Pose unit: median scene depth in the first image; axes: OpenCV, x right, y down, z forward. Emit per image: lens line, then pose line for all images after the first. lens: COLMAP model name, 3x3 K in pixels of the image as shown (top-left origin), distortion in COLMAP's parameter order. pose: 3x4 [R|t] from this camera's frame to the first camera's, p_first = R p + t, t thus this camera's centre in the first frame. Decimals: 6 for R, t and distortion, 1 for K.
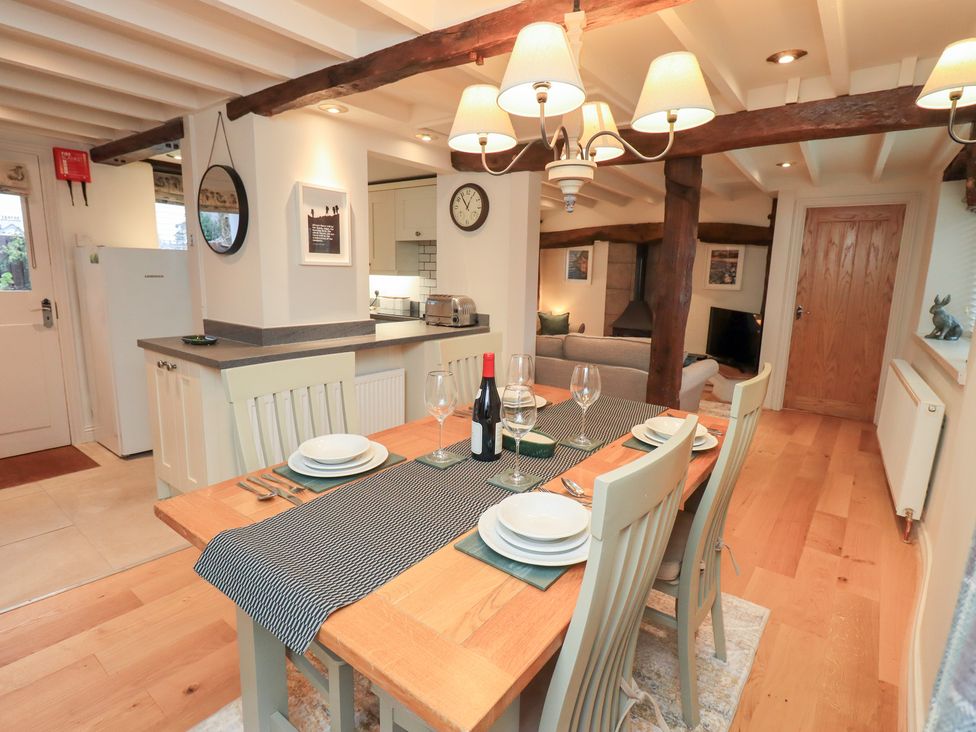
lens RADIAL K [[505.3, 0, 491.8], [0, 505.3, 354.2], [0, 0, 1]] dist [0.002080, 0.000436]
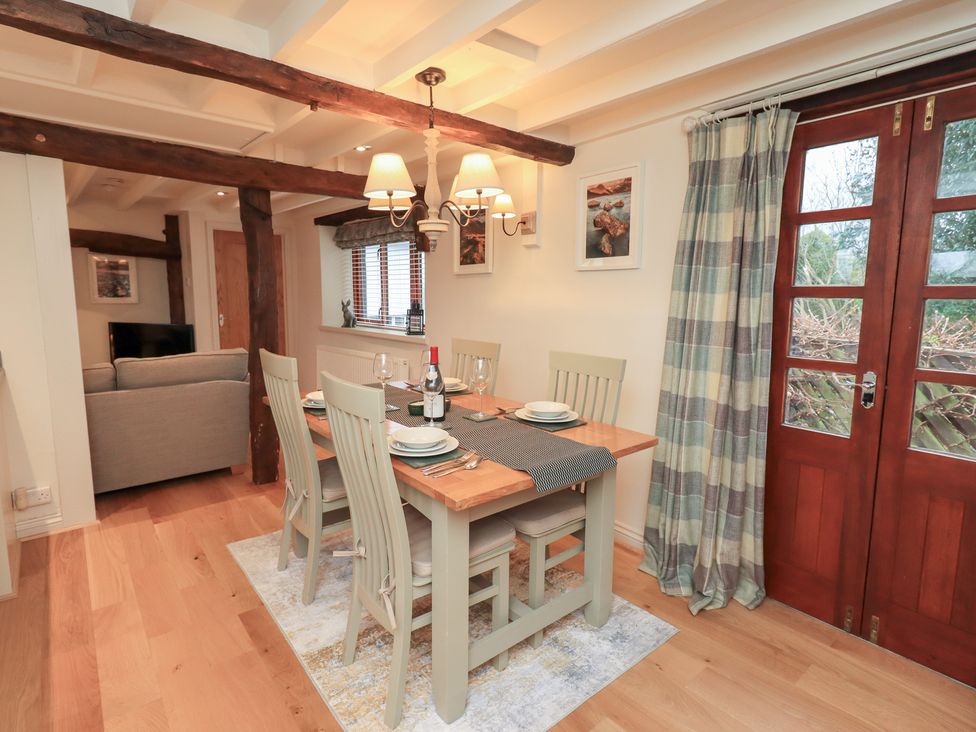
lens RADIAL K [[511.7, 0, 488.0], [0, 511.7, 355.9], [0, 0, 1]] dist [0.002015, -0.000439]
pose [[0.224694, -0.141232, 0.964140, -0.407570], [0.156773, 0.981791, 0.107281, -0.032173], [-0.961735, 0.127046, 0.242743, 0.147556]]
